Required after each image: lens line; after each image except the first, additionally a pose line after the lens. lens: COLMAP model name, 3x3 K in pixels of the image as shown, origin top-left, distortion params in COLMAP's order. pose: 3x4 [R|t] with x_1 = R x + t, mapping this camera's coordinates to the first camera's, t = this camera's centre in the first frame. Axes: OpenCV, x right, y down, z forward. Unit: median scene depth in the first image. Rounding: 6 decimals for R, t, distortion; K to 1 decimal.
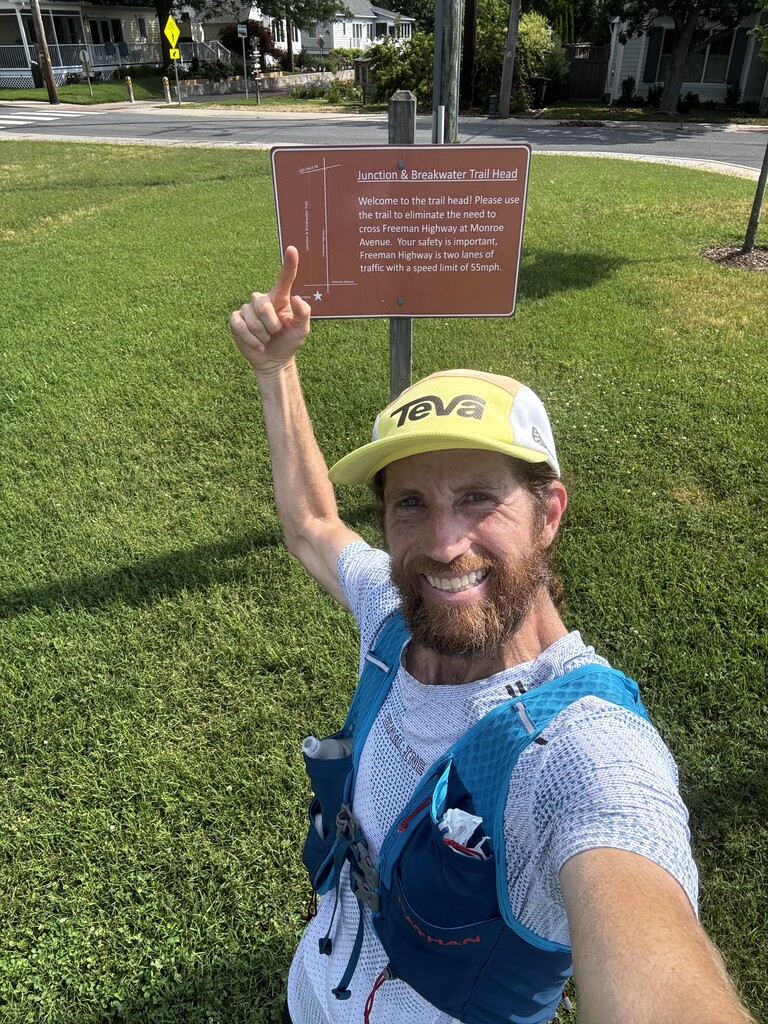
lens RADIAL K [[689.3, 0, 387.4], [0, 689.3, 508.8], [0, 0, 1]] dist [-0.004158, -0.000399]
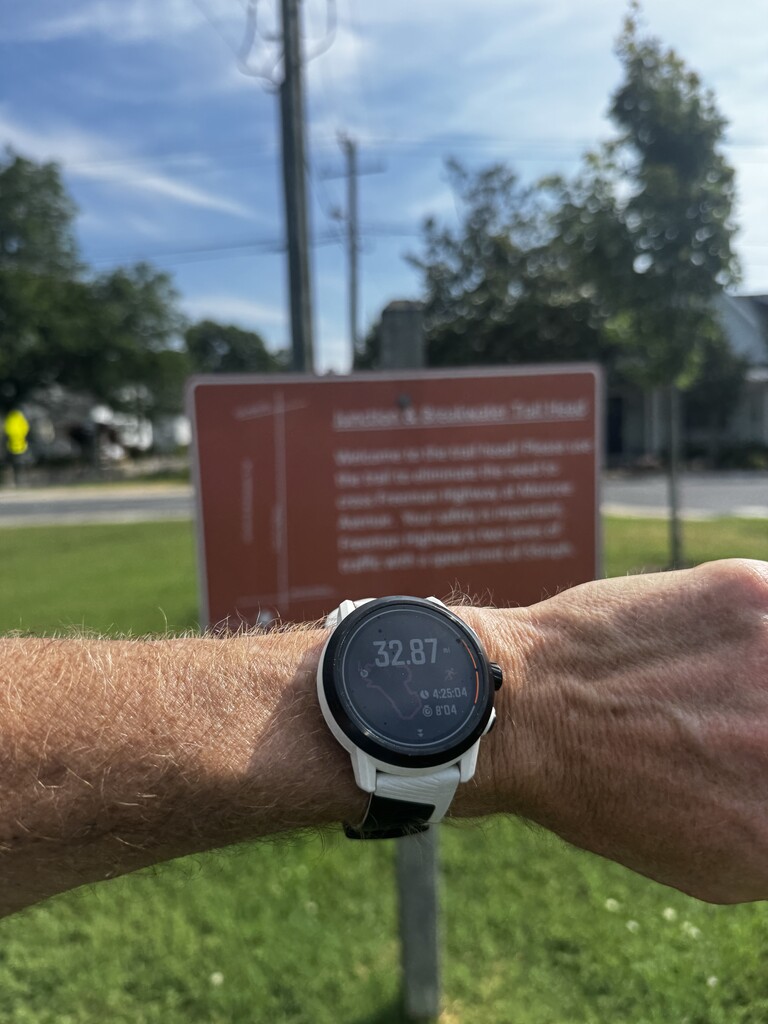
lens RADIAL K [[730.1, 0, 380.2], [0, 730.1, 510.8], [0, 0, 1]] dist [0.009051, 0.001479]
pose [[0.978559, -0.045461, 0.200885, -0.131756], [0.136197, 0.874479, -0.465551, -0.101450], [-0.154505, 0.482929, 0.861921, 0.453882]]
